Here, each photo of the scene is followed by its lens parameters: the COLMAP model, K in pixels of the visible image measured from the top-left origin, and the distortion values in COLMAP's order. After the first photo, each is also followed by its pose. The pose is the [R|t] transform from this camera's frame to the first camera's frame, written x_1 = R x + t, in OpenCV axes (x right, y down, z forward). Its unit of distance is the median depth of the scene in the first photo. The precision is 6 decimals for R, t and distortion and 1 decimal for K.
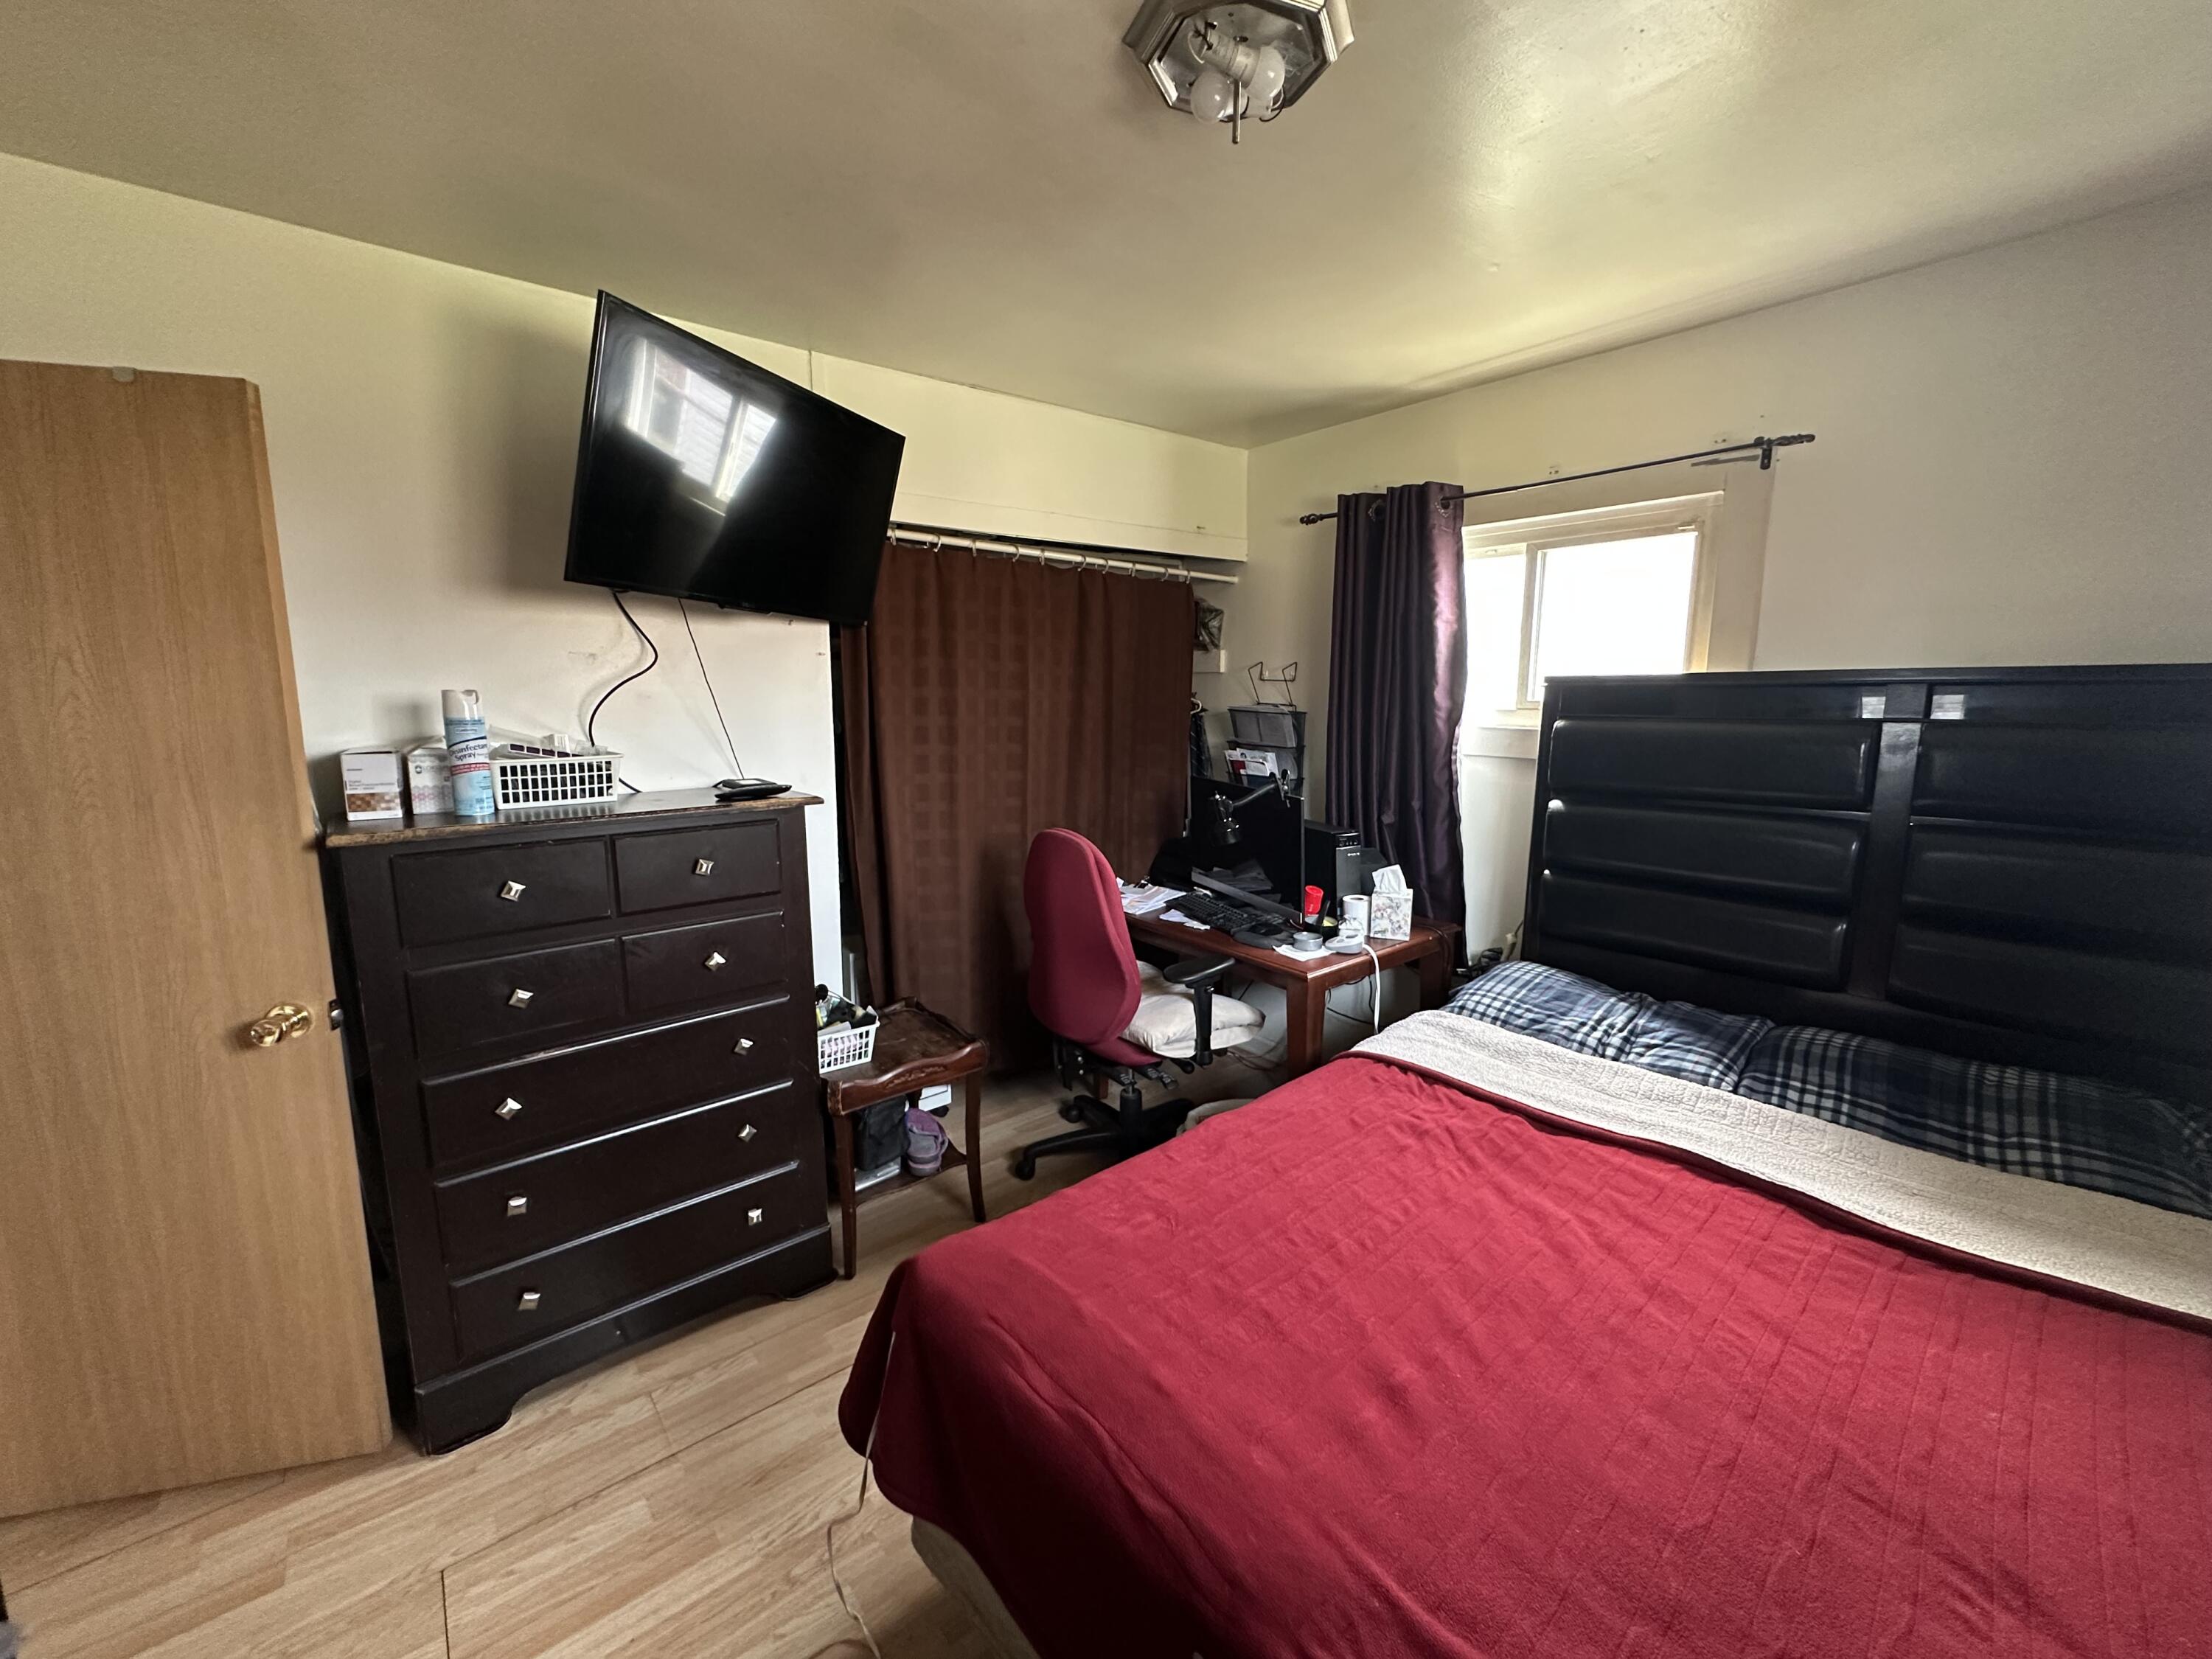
lens RADIAL K [[892.5, 0, 1110.0], [0, 892.5, 825.1], [0, 0, 1]] dist [-0.001188, 0.000142]
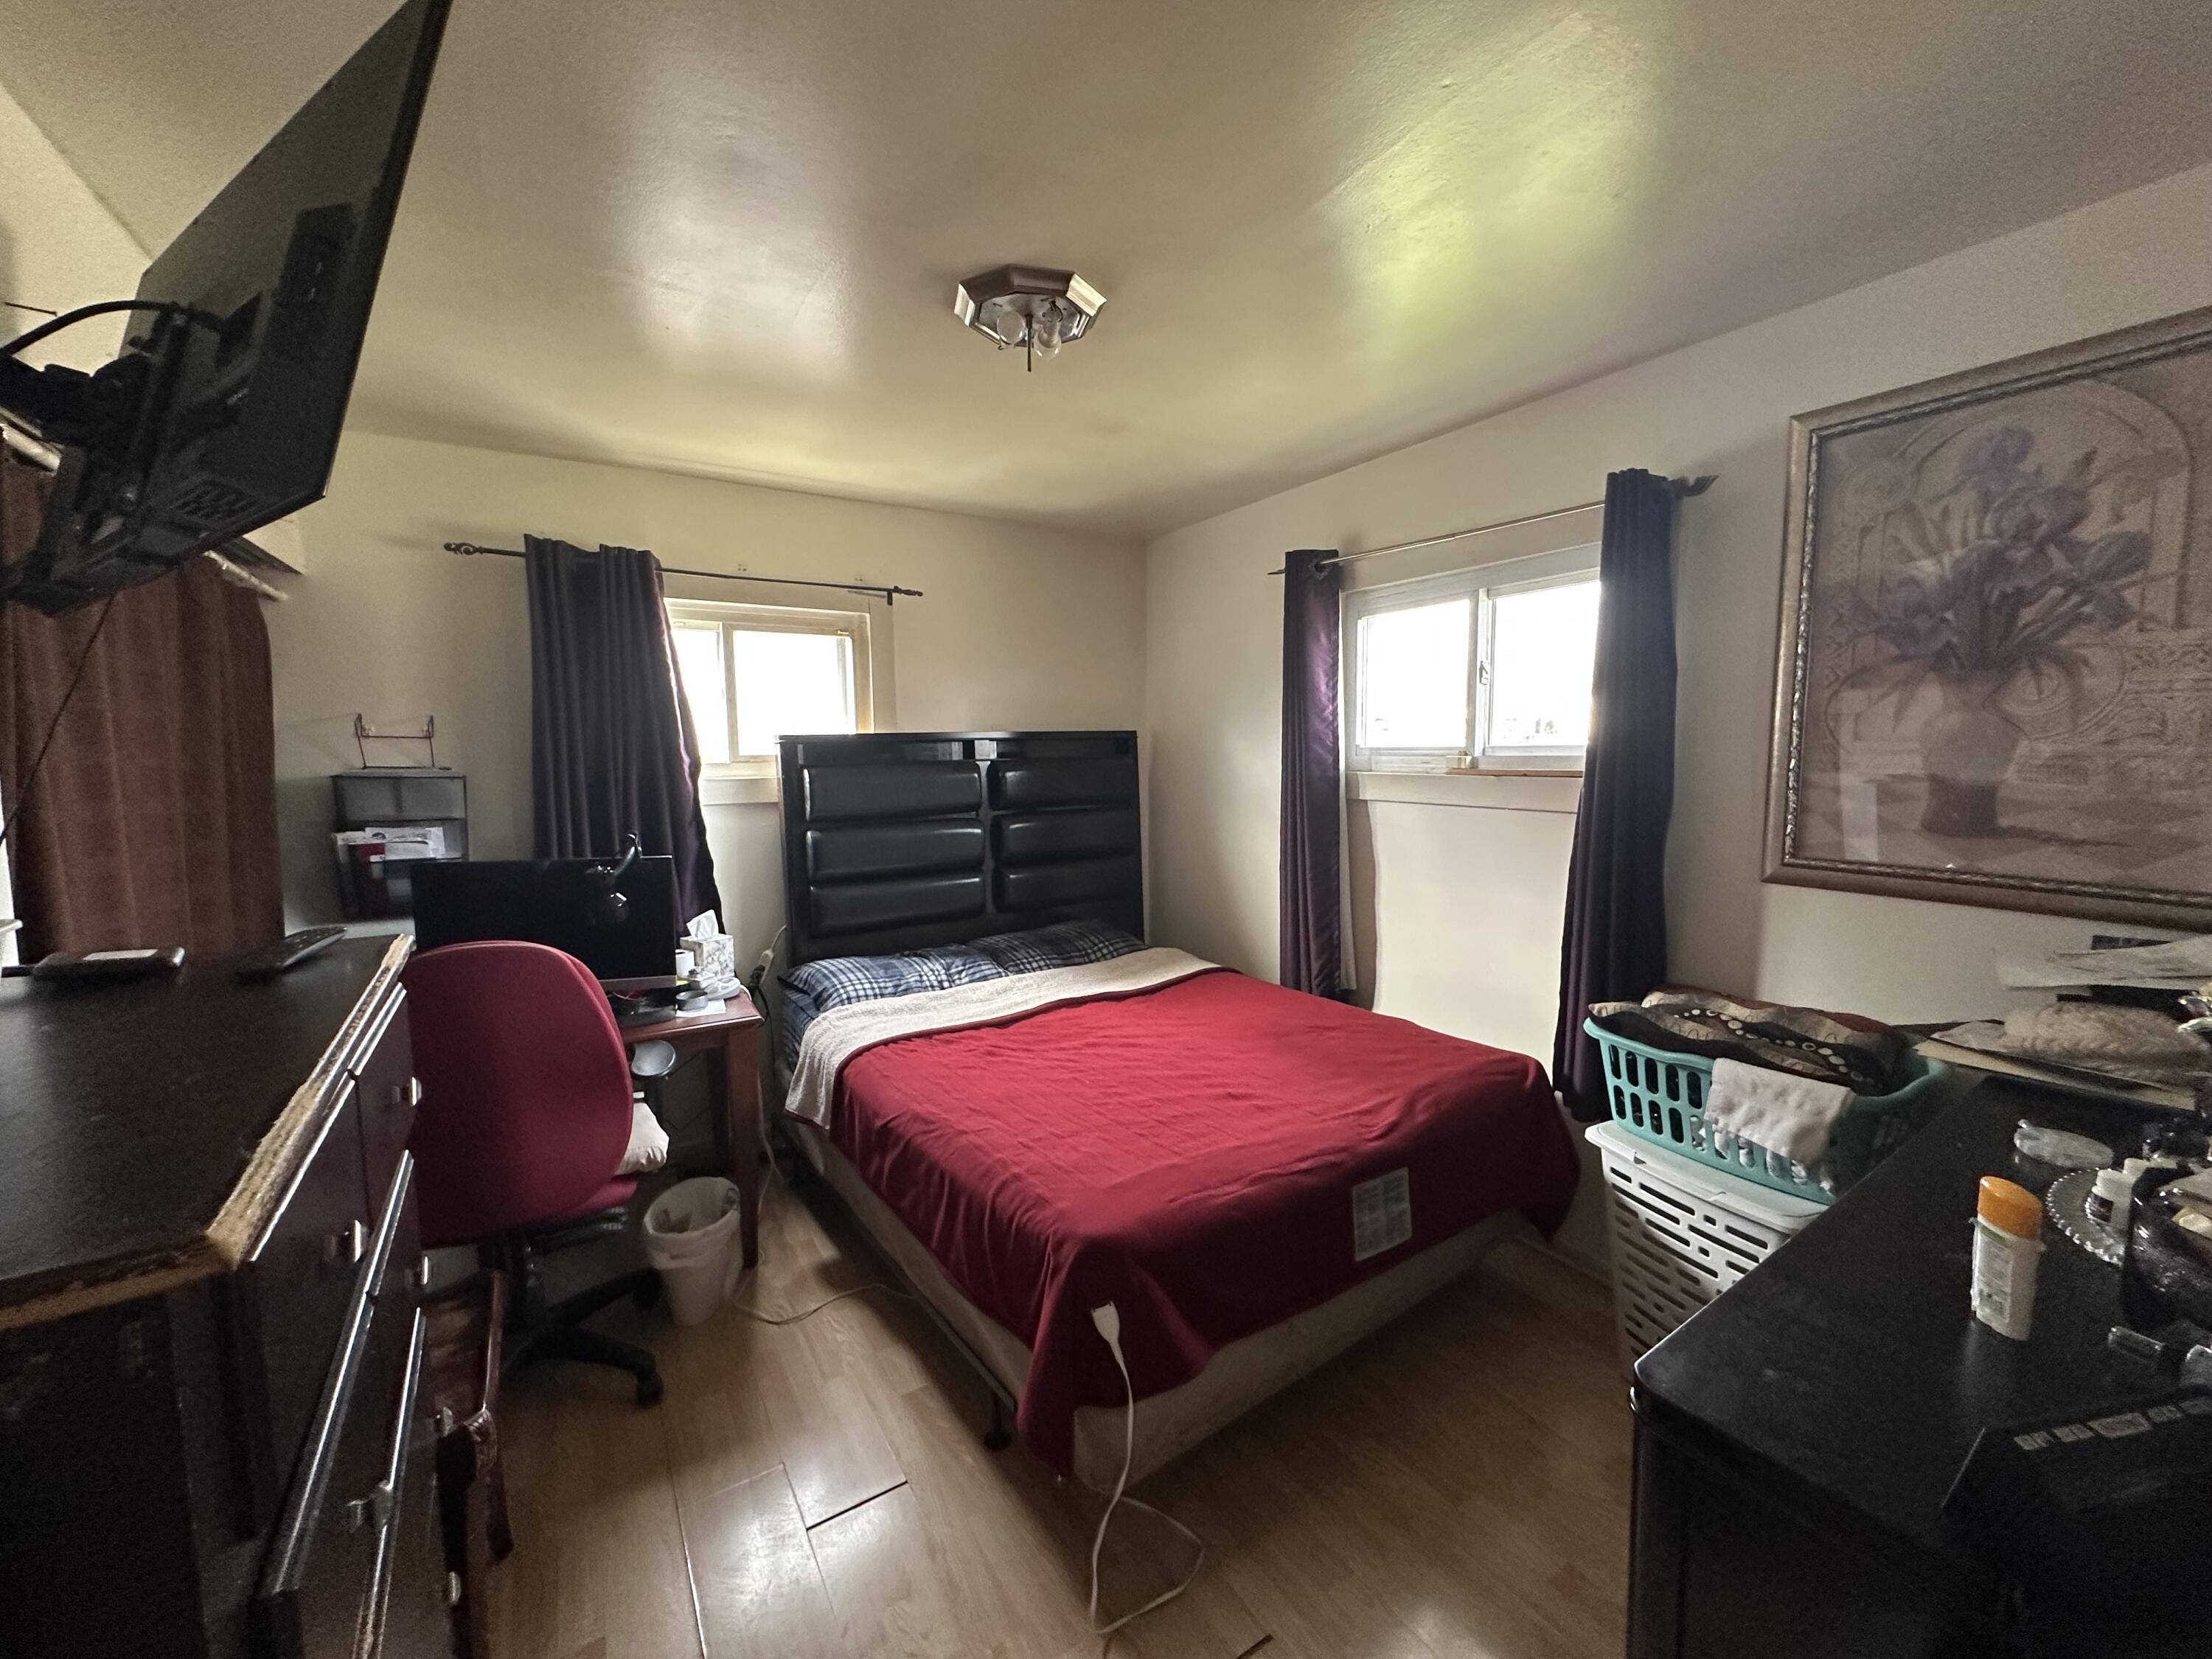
lens RADIAL K [[892.5, 0, 1110.0], [0, 892.5, 825.1], [0, 0, 1]] dist [-0.001188, 0.000142]
pose [[0.114917, -0.090021, 0.989288, -0.793951], [0.160437, 0.984493, 0.070948, -0.064448], [-0.980334, 0.150565, 0.127578, 0.462755]]
